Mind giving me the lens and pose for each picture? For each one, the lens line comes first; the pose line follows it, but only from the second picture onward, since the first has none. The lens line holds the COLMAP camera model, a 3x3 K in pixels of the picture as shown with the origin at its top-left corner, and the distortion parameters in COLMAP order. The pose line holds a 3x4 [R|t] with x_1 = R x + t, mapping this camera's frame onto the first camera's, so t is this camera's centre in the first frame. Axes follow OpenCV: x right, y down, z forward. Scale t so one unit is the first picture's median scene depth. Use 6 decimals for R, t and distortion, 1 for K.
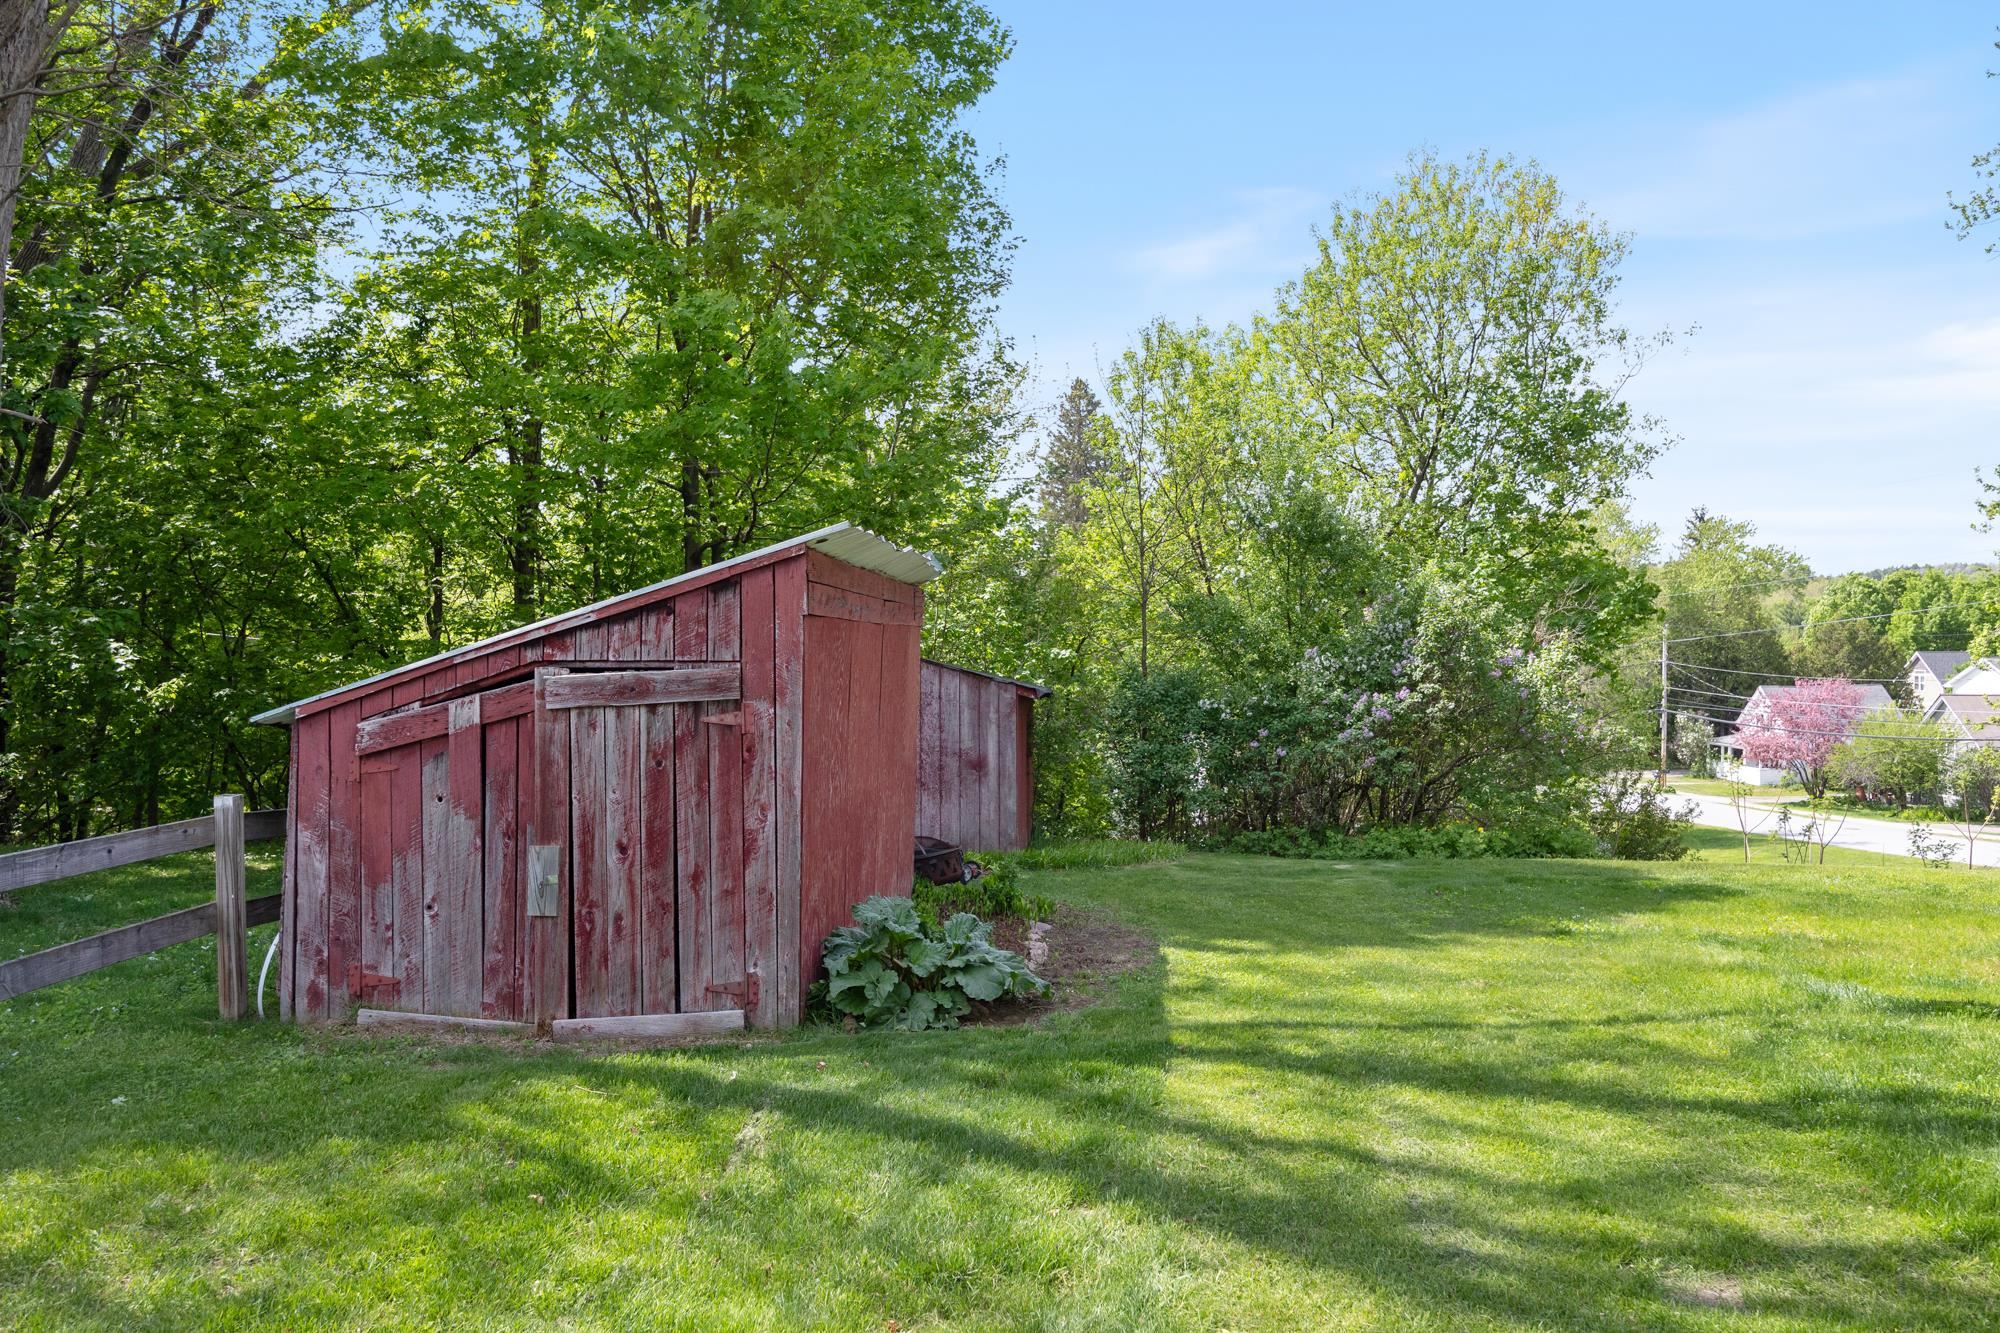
lens RADIAL K [[1500.9, 0, 1026.8], [0, 1500.9, 701.1], [0, 0, 1]] dist [-0.000249, 0.000170]
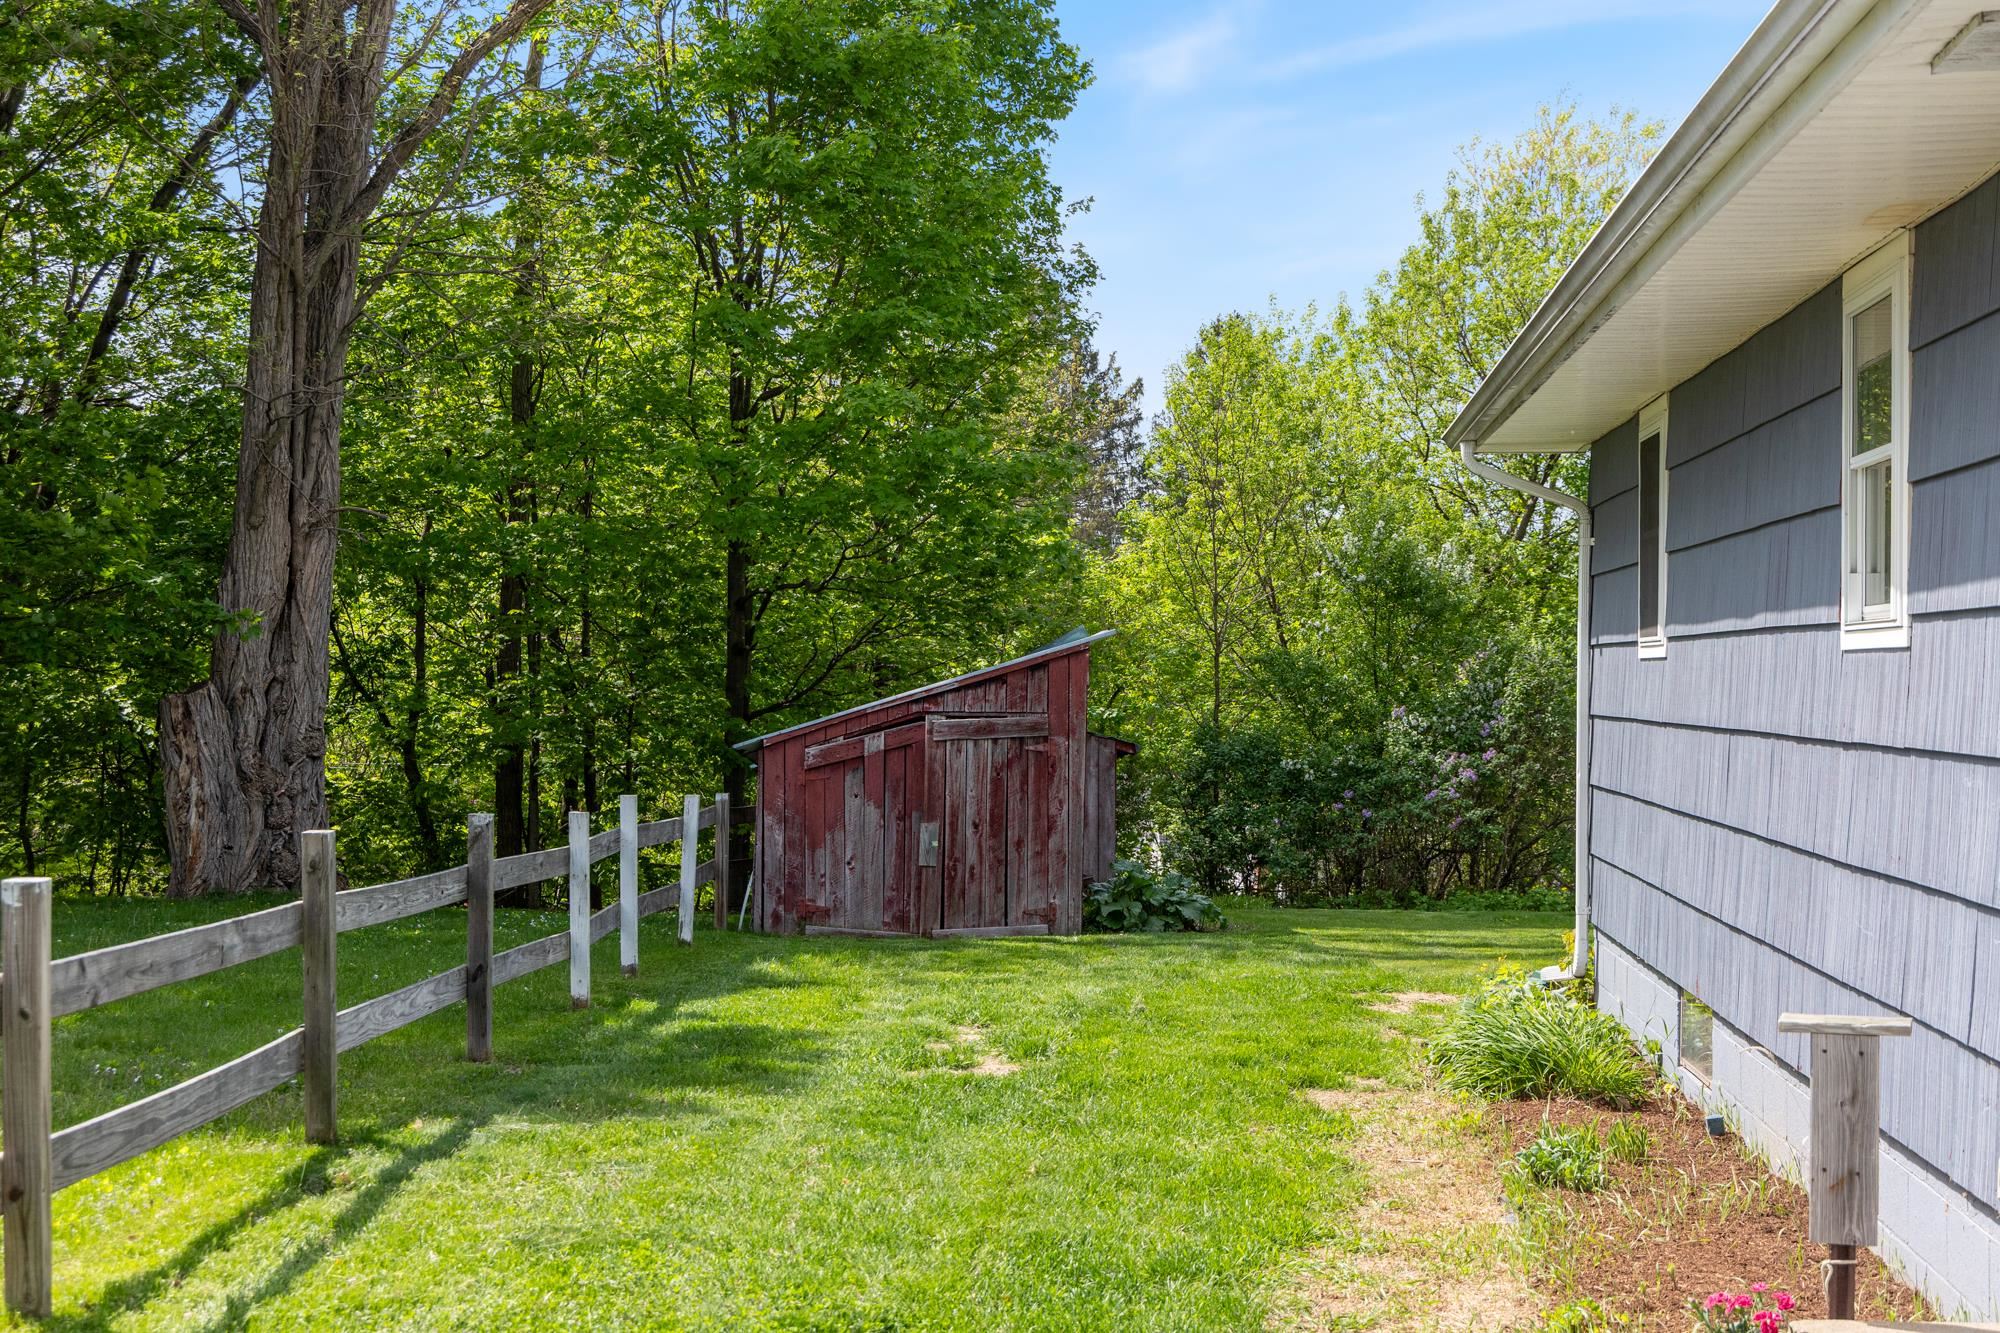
lens RADIAL K [[2719.4, 0, 957.8], [0, 2719.4, 834.6], [0, 0, 1]] dist [-0.007674, 0.000000]
pose [[0.999689, 0.008515, 0.023436, -0.139641], [-0.008837, 0.999868, 0.013667, 0.026164], [-0.023316, -0.013870, 0.999632, -0.772804]]
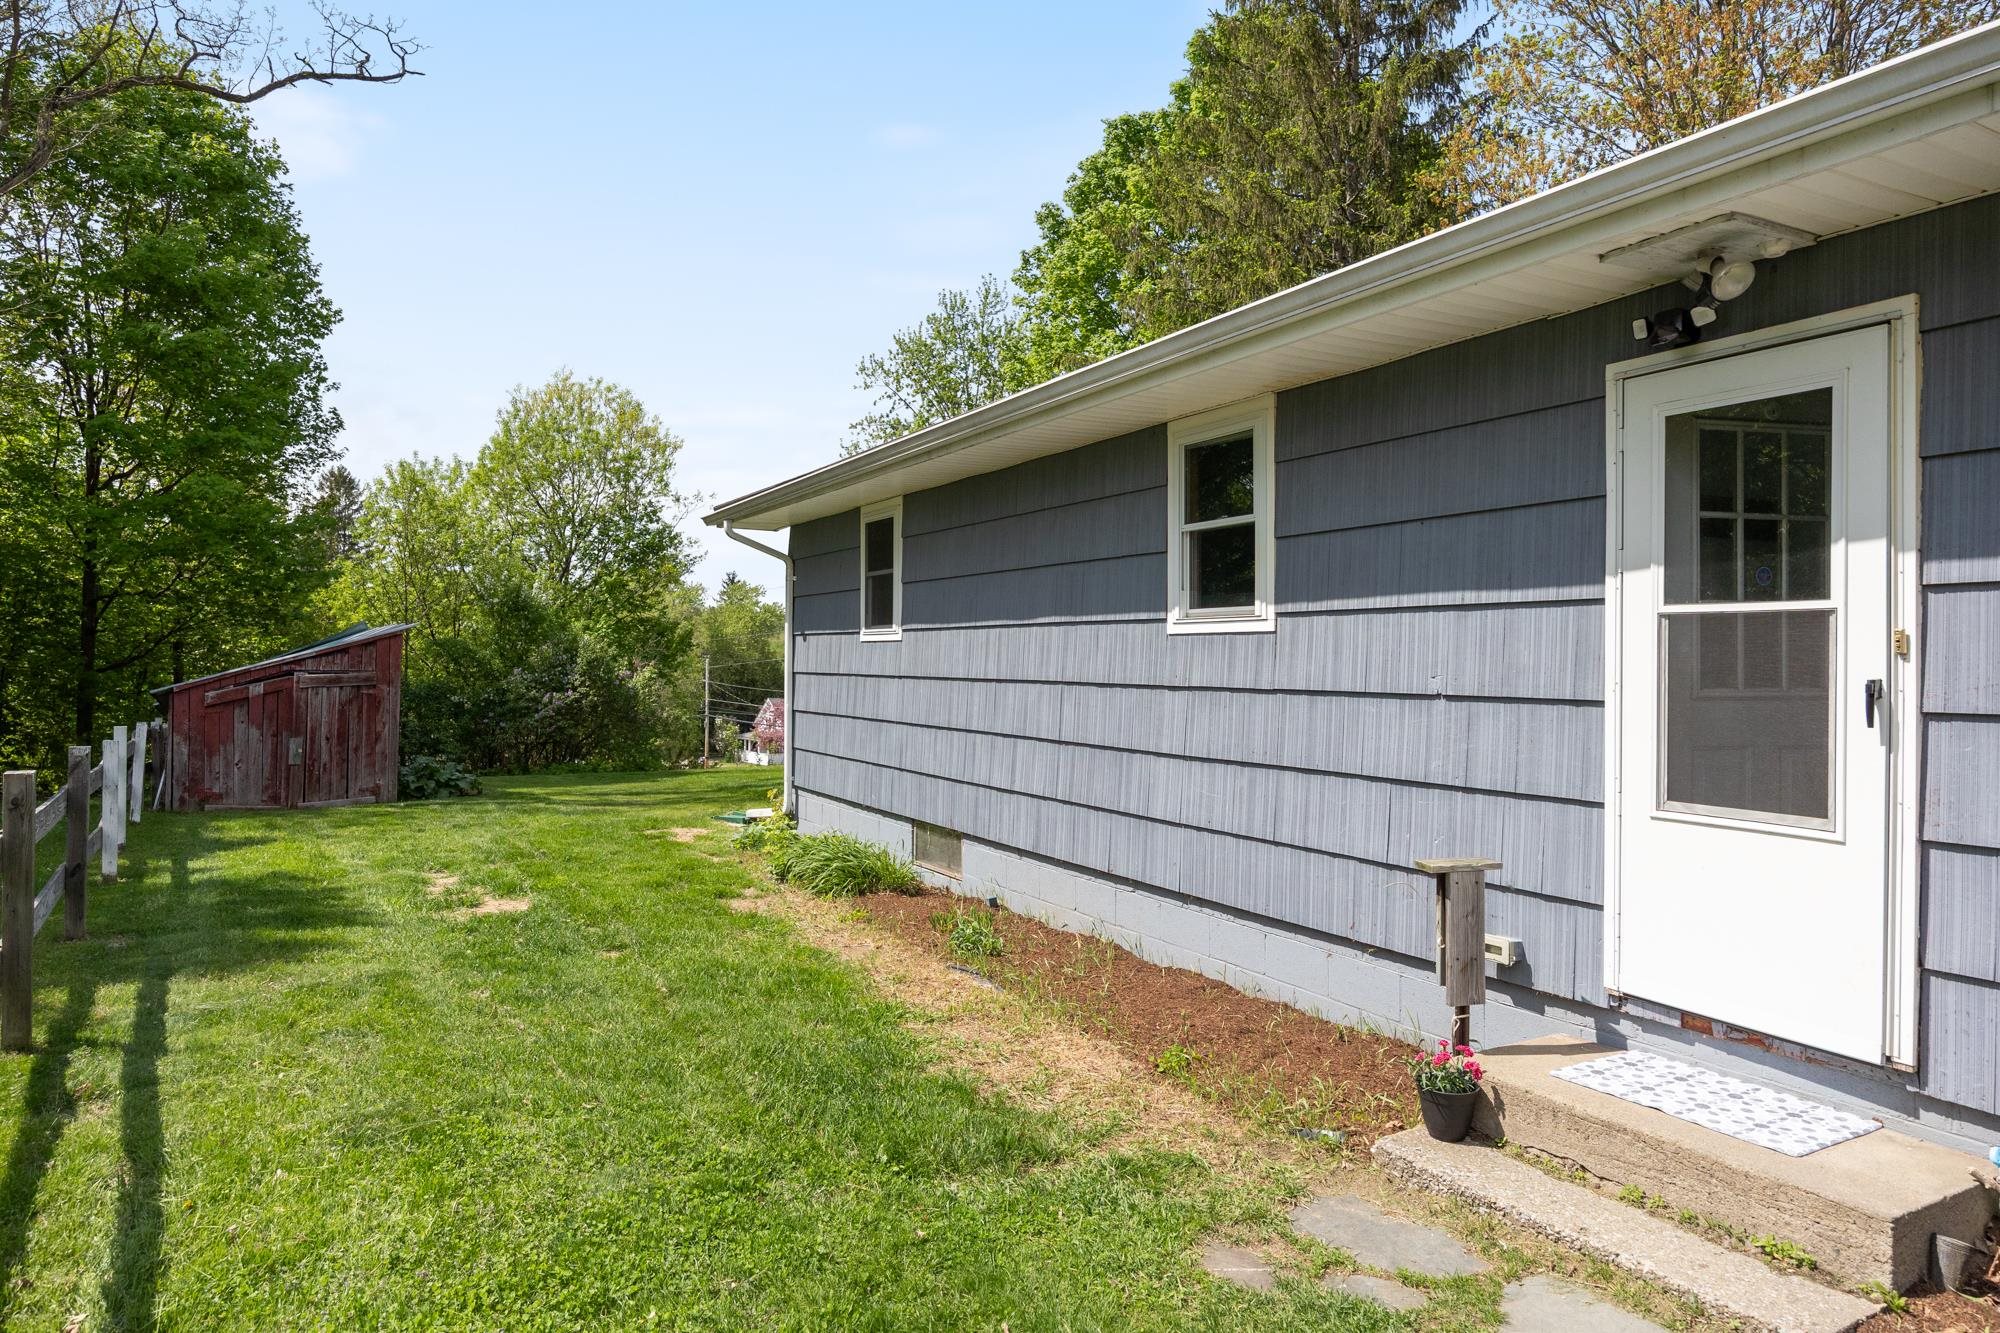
lens RADIAL K [[1232.3, 0, 992.4], [0, 1232.3, 660.0], [0, 0, 1]] dist [-0.013690, 0.002582]
pose [[0.809687, 0.016797, 0.586621, -0.234262], [0.009048, 0.999114, -0.041097, 0.022389], [-0.586792, 0.038583, 0.808818, -0.590465]]
